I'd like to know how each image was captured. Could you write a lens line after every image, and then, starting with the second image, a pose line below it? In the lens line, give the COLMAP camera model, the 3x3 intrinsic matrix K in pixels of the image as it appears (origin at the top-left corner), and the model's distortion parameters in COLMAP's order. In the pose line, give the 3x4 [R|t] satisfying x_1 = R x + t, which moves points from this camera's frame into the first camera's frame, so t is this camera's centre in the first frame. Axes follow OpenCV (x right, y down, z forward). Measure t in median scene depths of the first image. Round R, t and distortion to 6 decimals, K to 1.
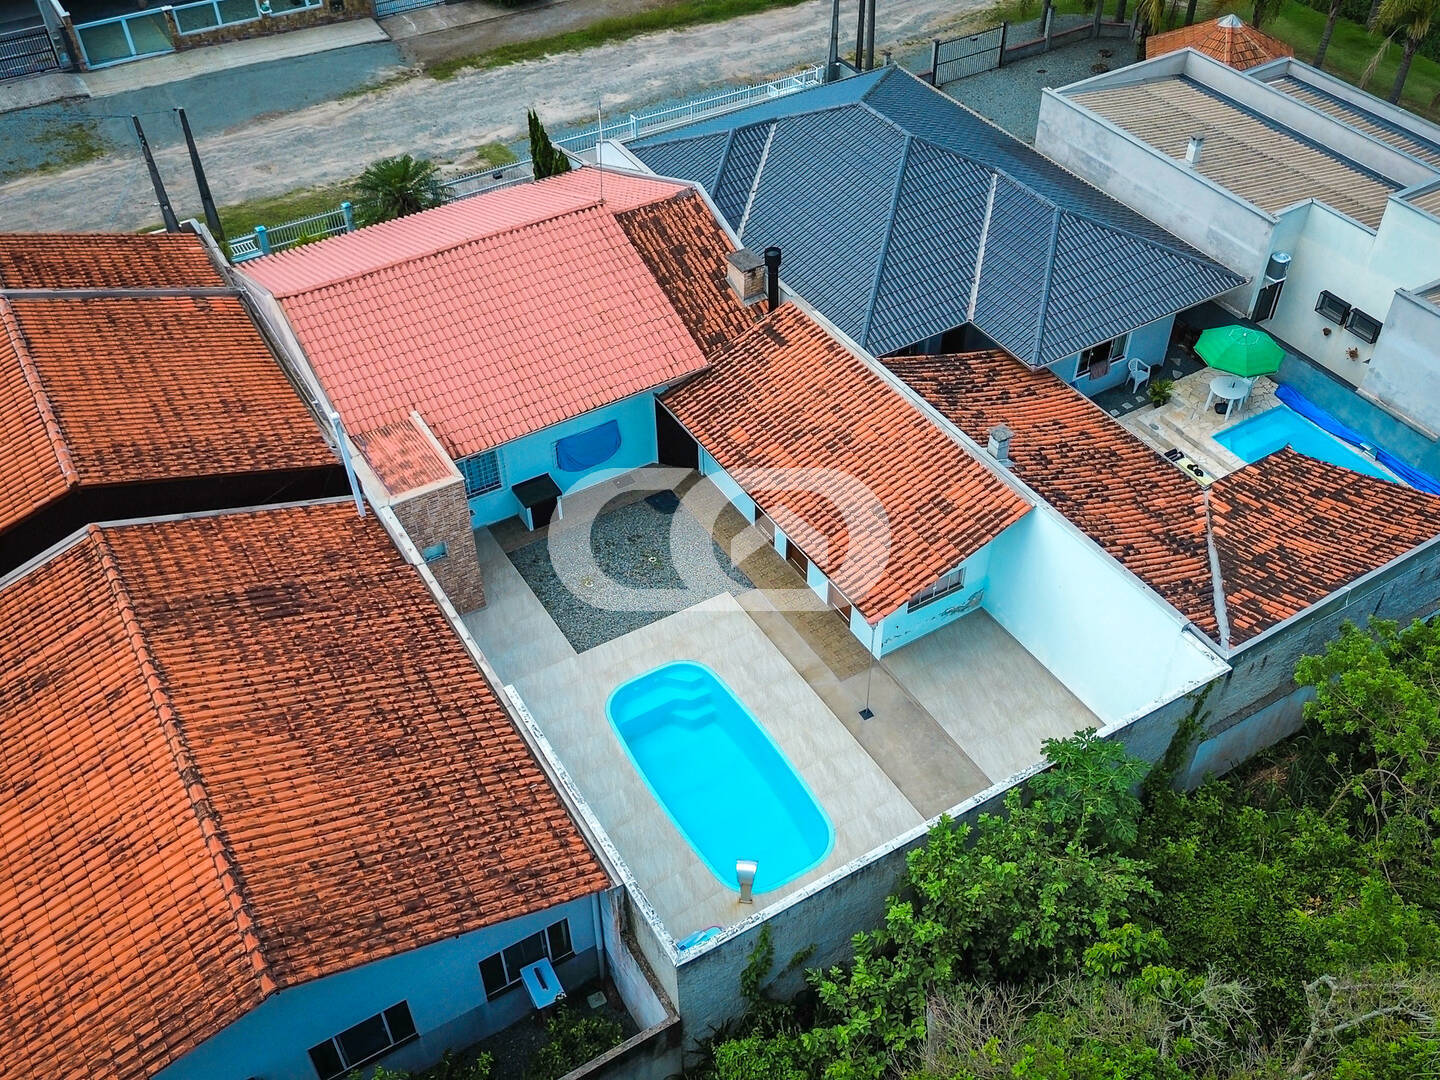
lens RADIAL K [[1356.4, 0, 720.0], [0, 1356.4, 540.0], [0, 0, 1]] dist [0.087334, -0.130058]
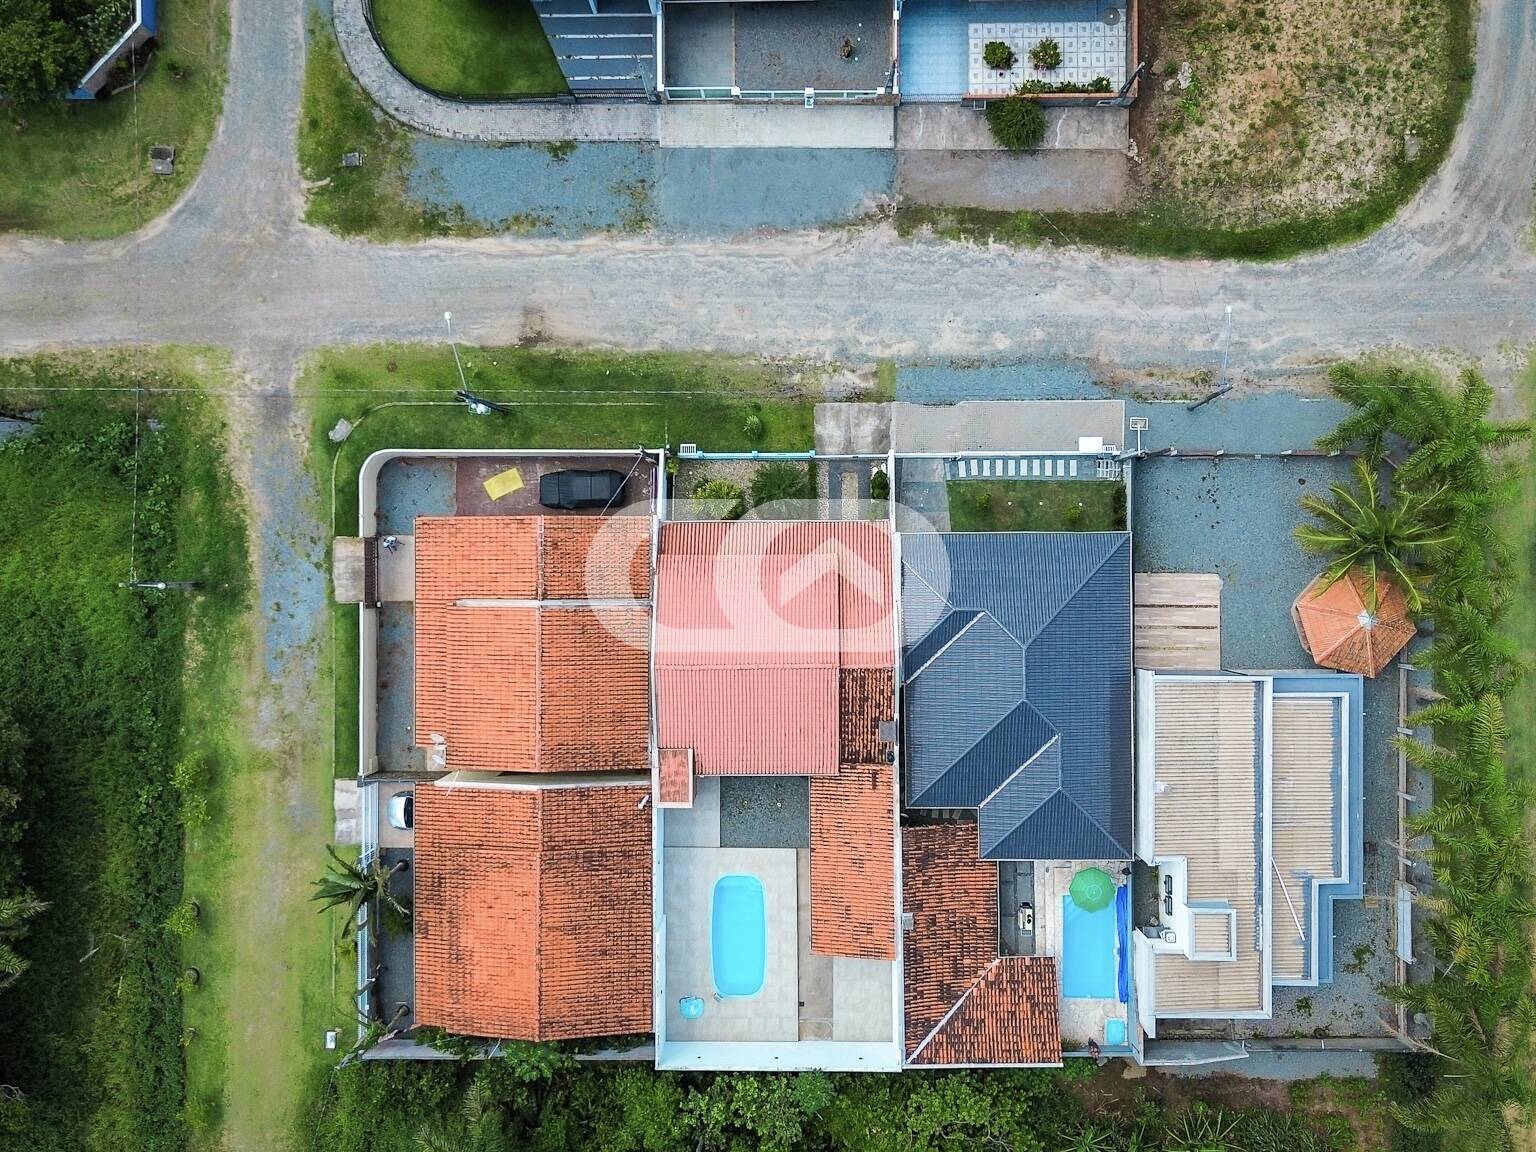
lens RADIAL K [[1446.8, 0, 768.0], [0, 1446.8, 576.0], [0, 0, 1]] dist [0.087334, -0.130058]
pose [[0.860214, 0.509921, -0.003674, -0.261574], [-0.342216, 0.582614, 0.737190, -2.020683], [0.378049, -0.632884, 0.675675, -0.307374]]
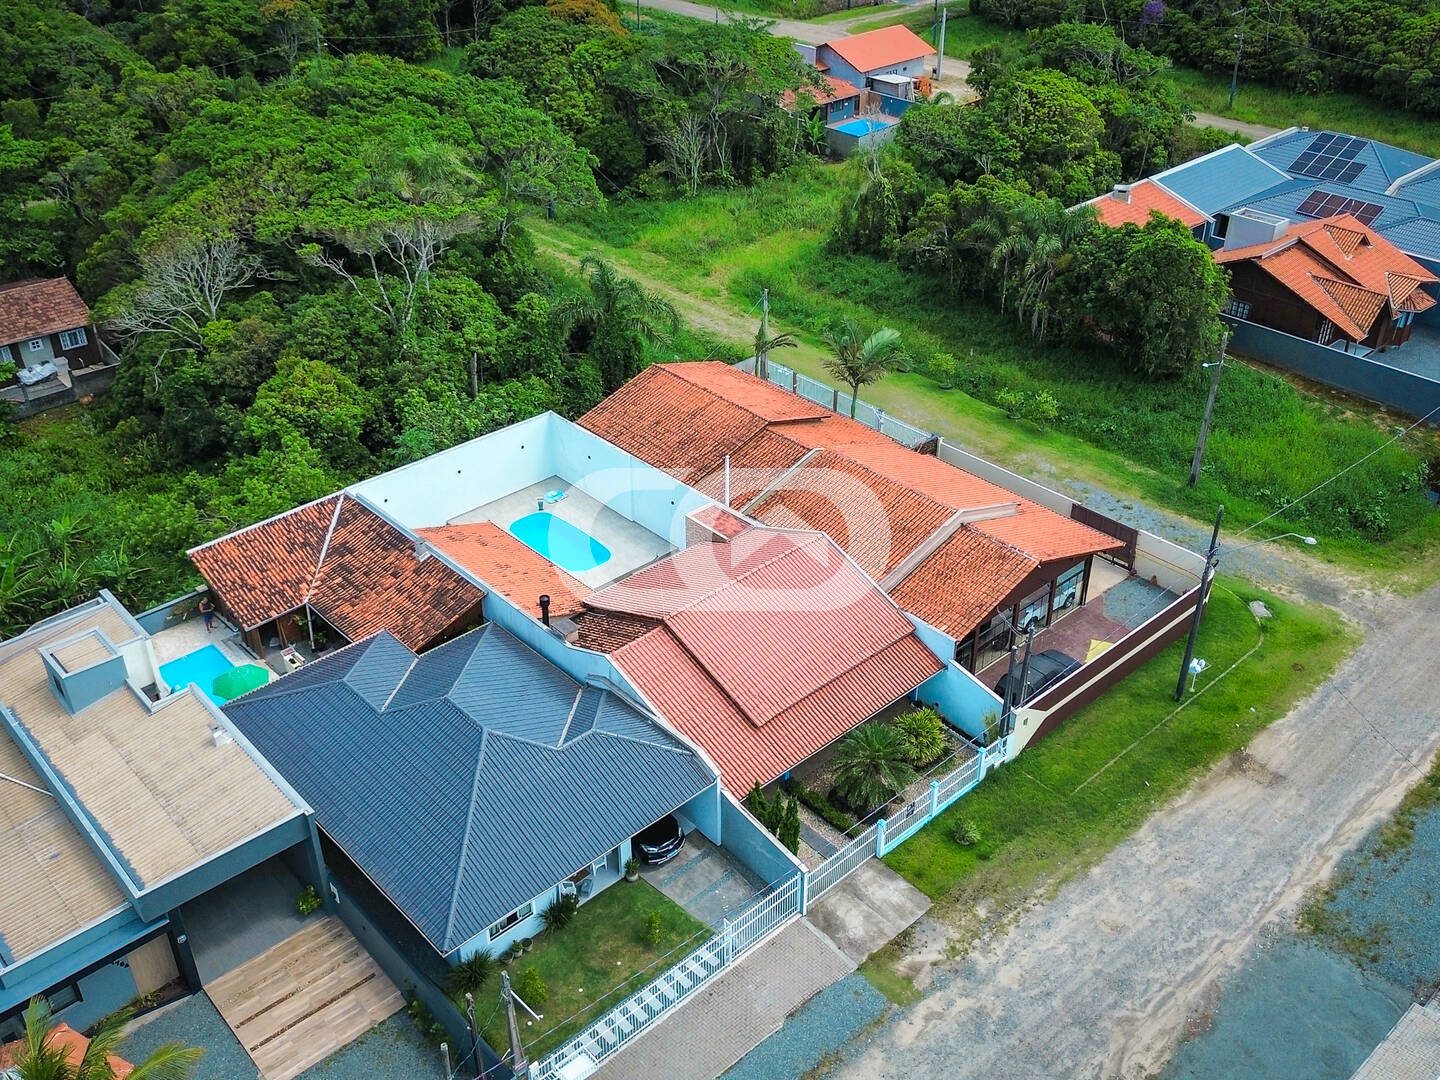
lens RADIAL K [[1356.4, 0, 720.0], [0, 1356.4, 540.0], [0, 0, 1]] dist [0.087334, -0.130058]
pose [[-0.979282, 0.124253, -0.159900, 0.092944], [-0.124232, 0.254937, 0.958944, -1.995390], [0.159916, 0.958941, -0.234219, 1.506566]]
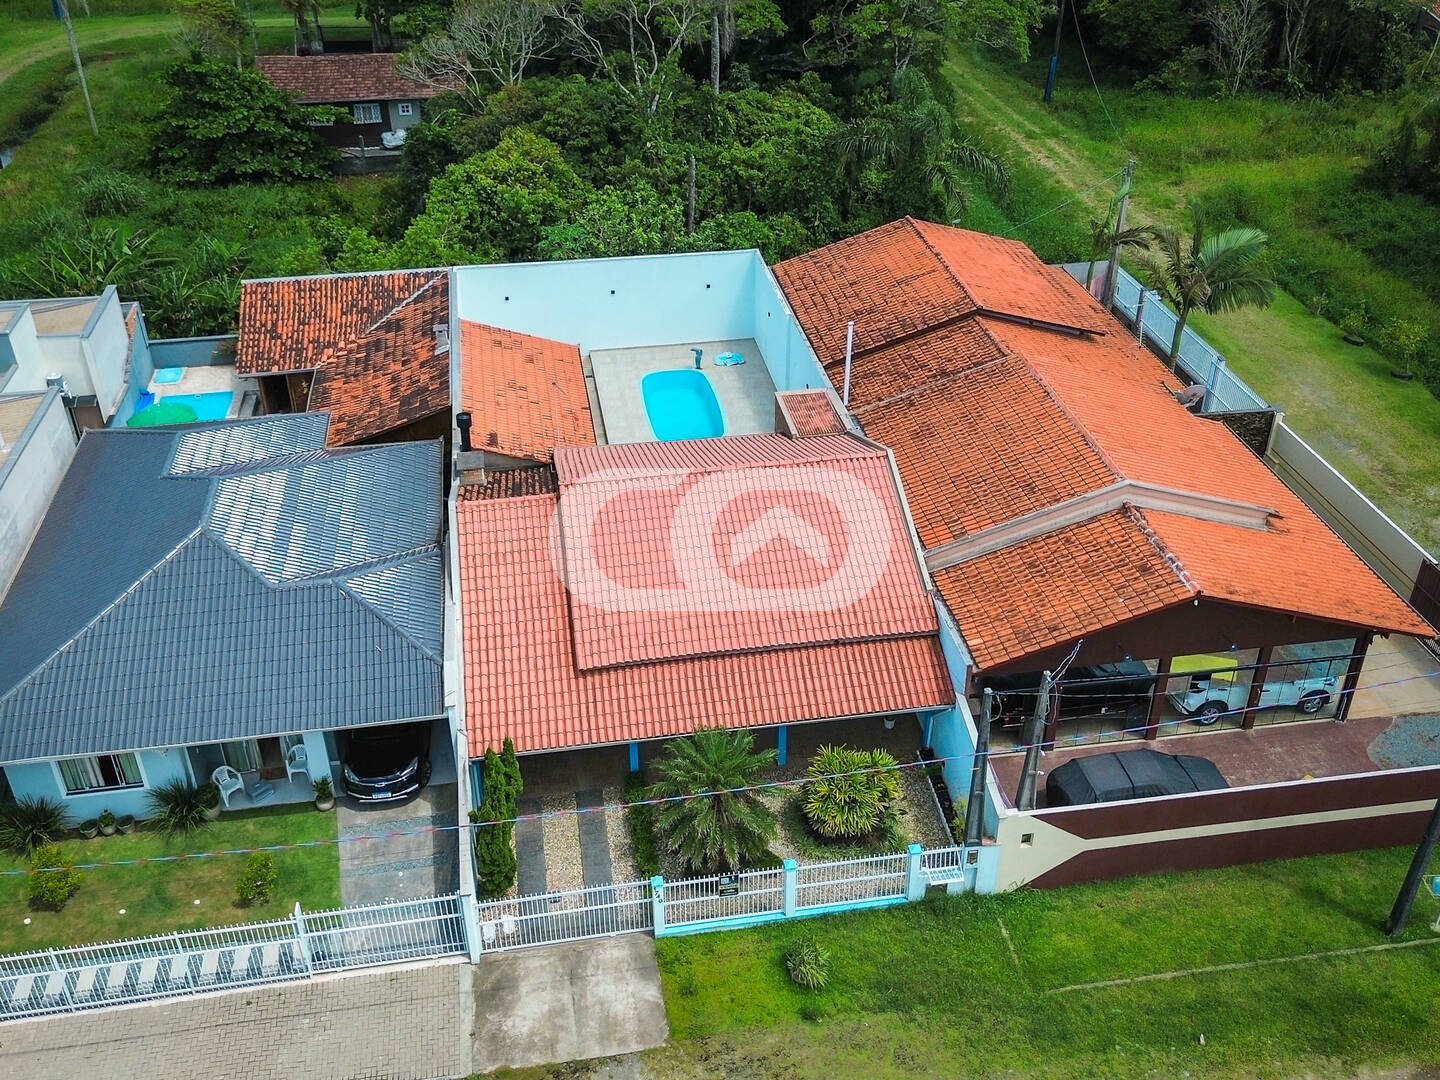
lens RADIAL K [[1356.4, 0, 720.0], [0, 1356.4, 540.0], [0, 0, 1]] dist [0.087334, -0.130058]
pose [[-0.928546, -0.182309, 0.323366, -0.620959], [0.267797, 0.274274, 0.923612, -1.331891], [-0.257074, 0.944212, -0.205854, 1.439442]]
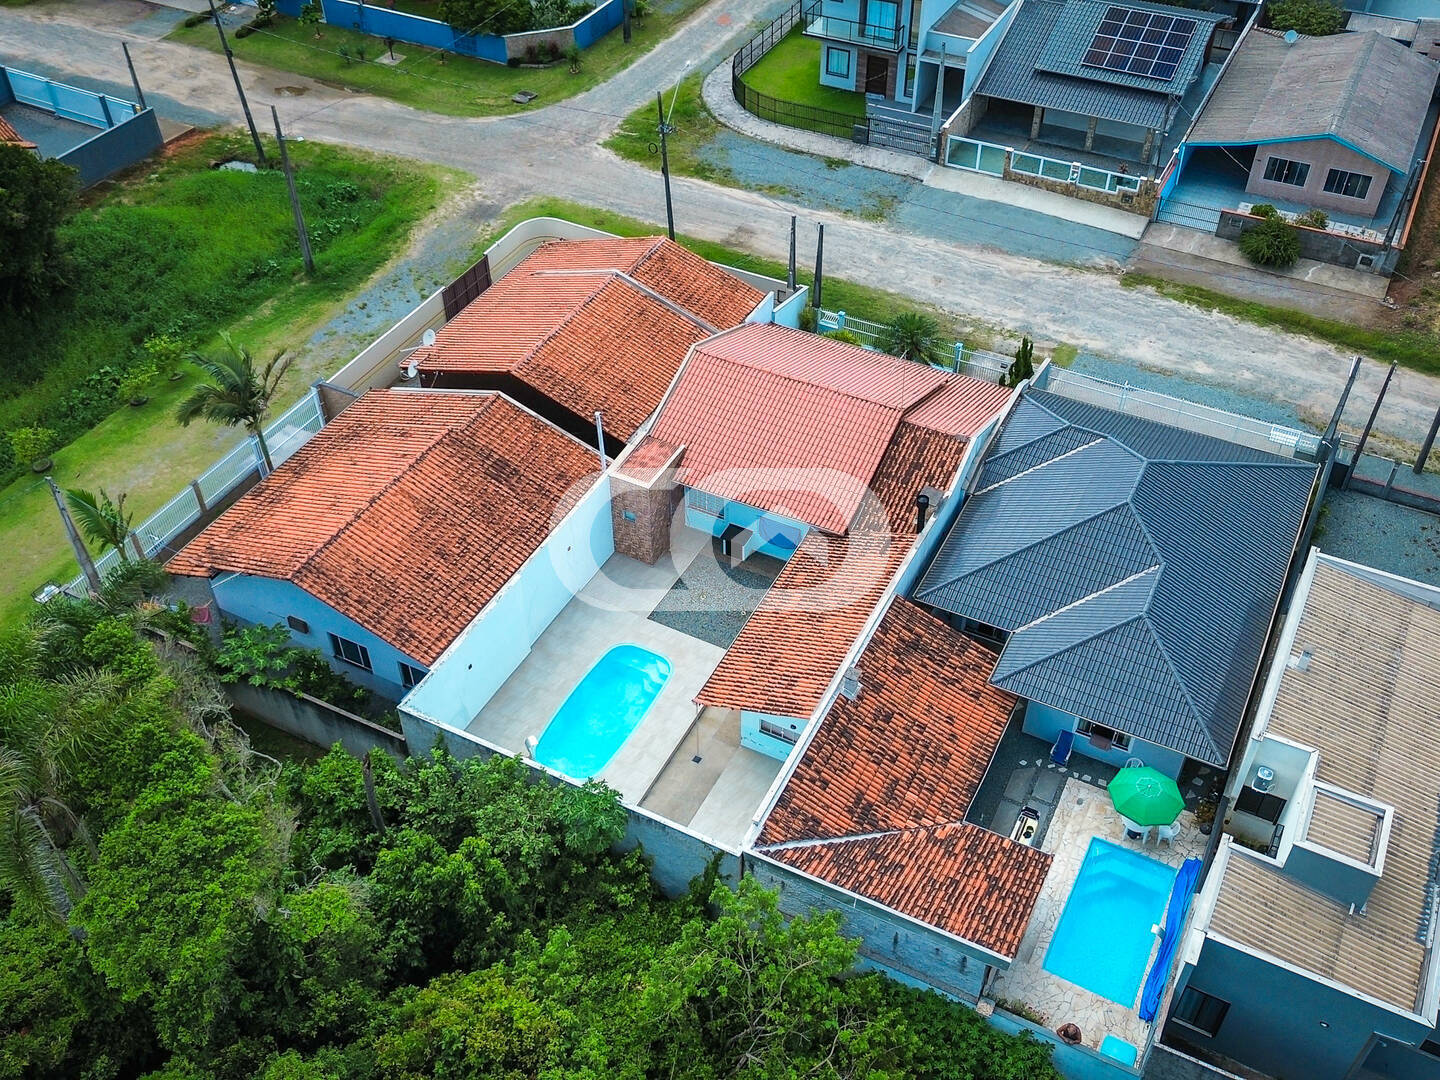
lens RADIAL K [[1356.4, 0, 720.0], [0, 1356.4, 540.0], [0, 0, 1]] dist [0.087334, -0.130058]
pose [[0.527235, 0.583624, -0.617581, 0.911953], [-0.580826, 0.778030, 0.239395, -0.439345], [0.620213, 0.232490, 0.749189, -0.178223]]
